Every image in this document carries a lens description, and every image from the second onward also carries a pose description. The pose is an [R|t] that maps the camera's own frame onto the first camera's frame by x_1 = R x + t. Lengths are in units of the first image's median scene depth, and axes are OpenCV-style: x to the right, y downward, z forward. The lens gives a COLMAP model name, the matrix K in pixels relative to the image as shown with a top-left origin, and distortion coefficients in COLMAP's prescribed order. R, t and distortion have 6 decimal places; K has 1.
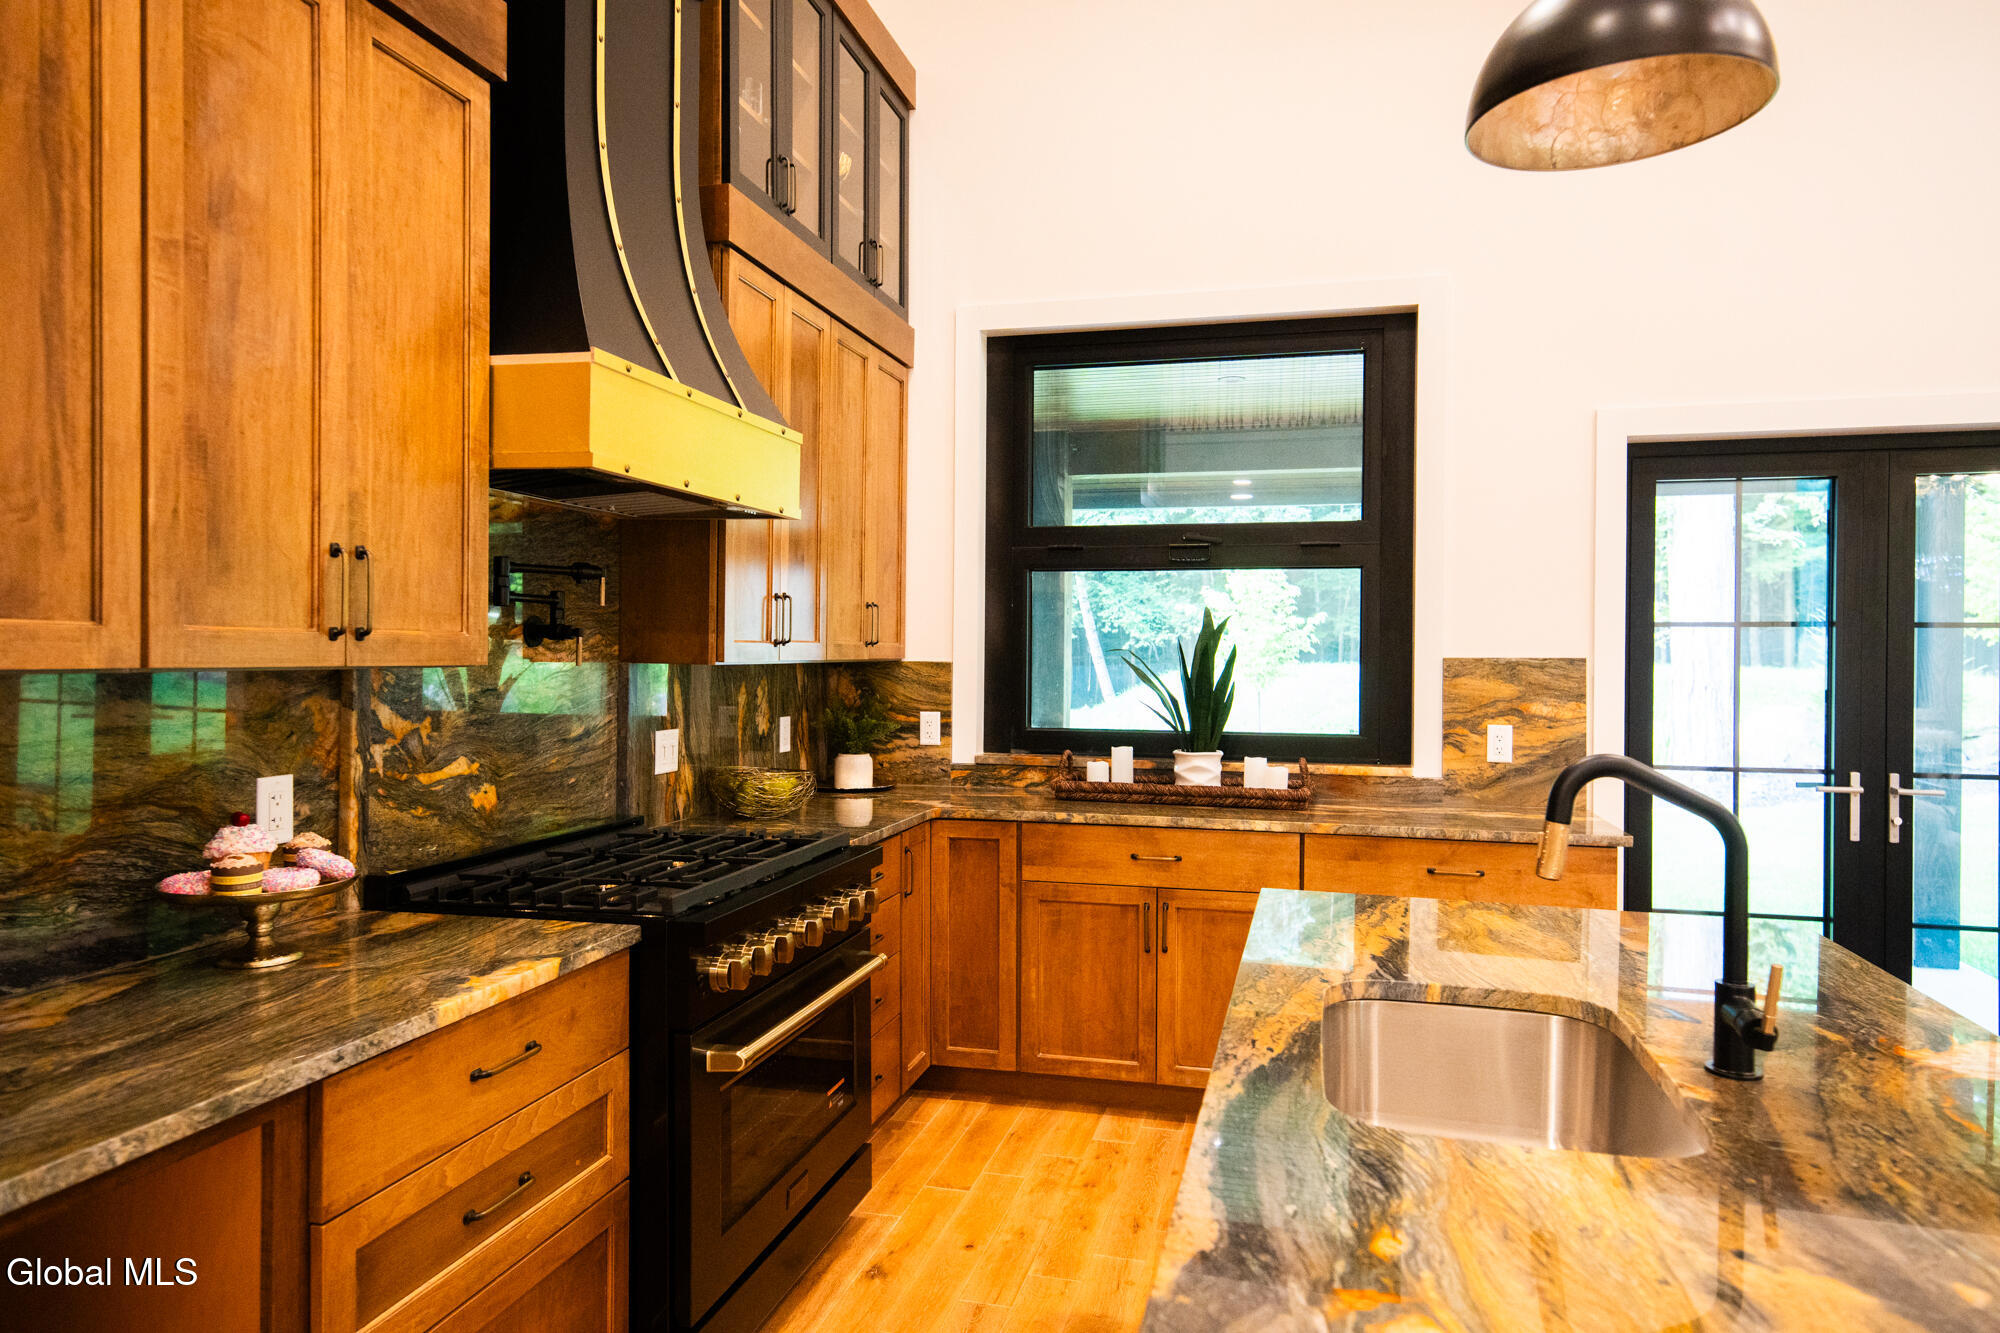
lens RADIAL K [[1255.0, 0, 1011.1], [0, 1255.0, 660.2], [0, 0, 1]] dist [0.018579, 0.006182]
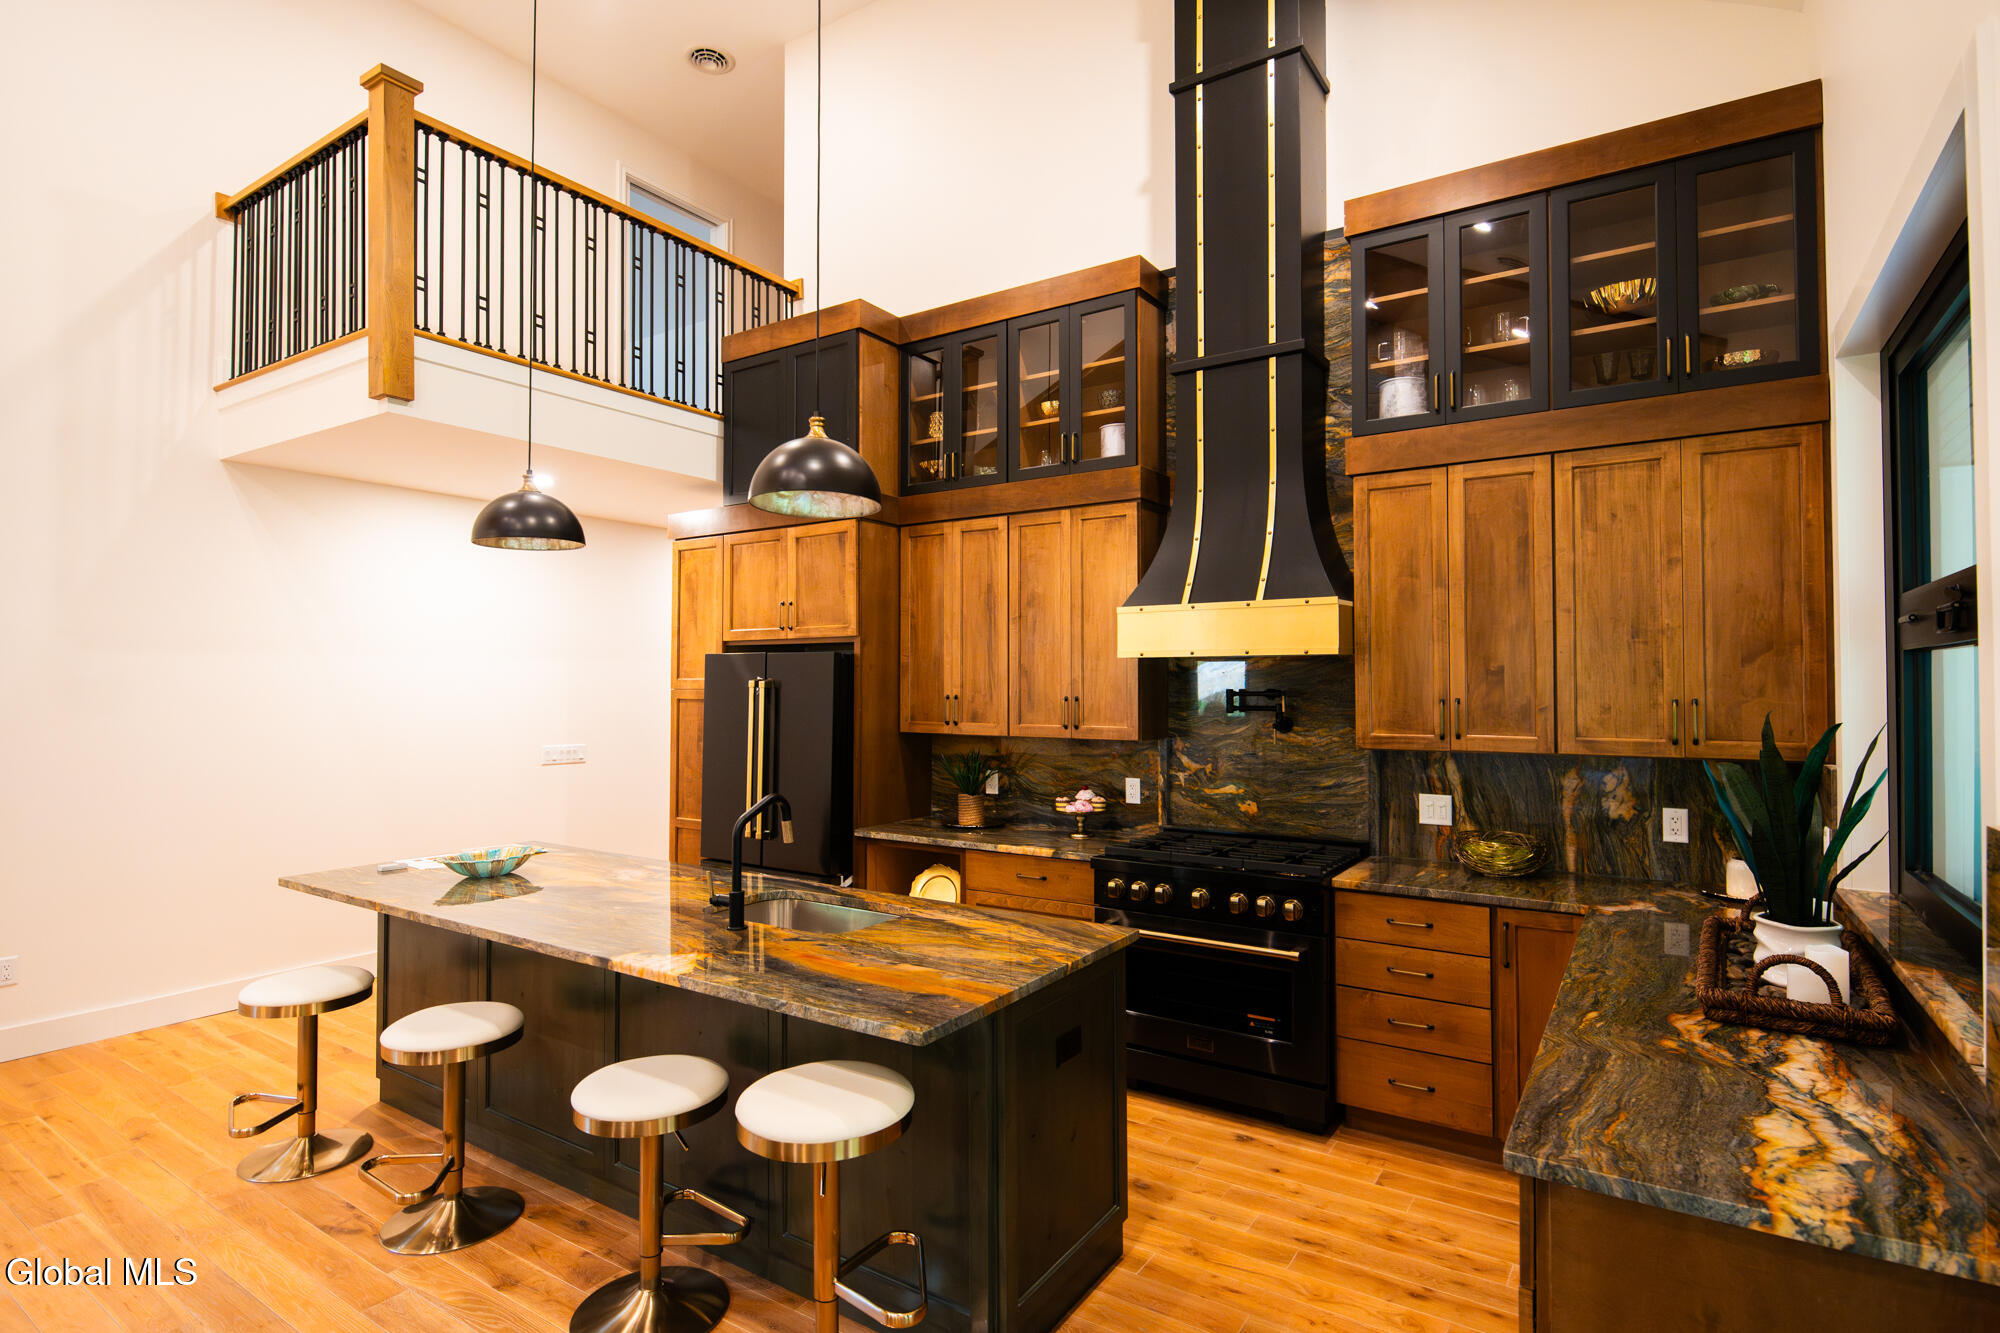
lens RADIAL K [[982.6, 0, 1018.8], [0, 982.6, 667.2], [0, 0, 1]] dist [0.000878, -0.002458]
pose [[-0.323007, -0.027175, -0.946006, 0.870651], [-0.010056, 0.999630, -0.025282, -0.052115], [0.946343, 0.001347, -0.323160, 0.845305]]
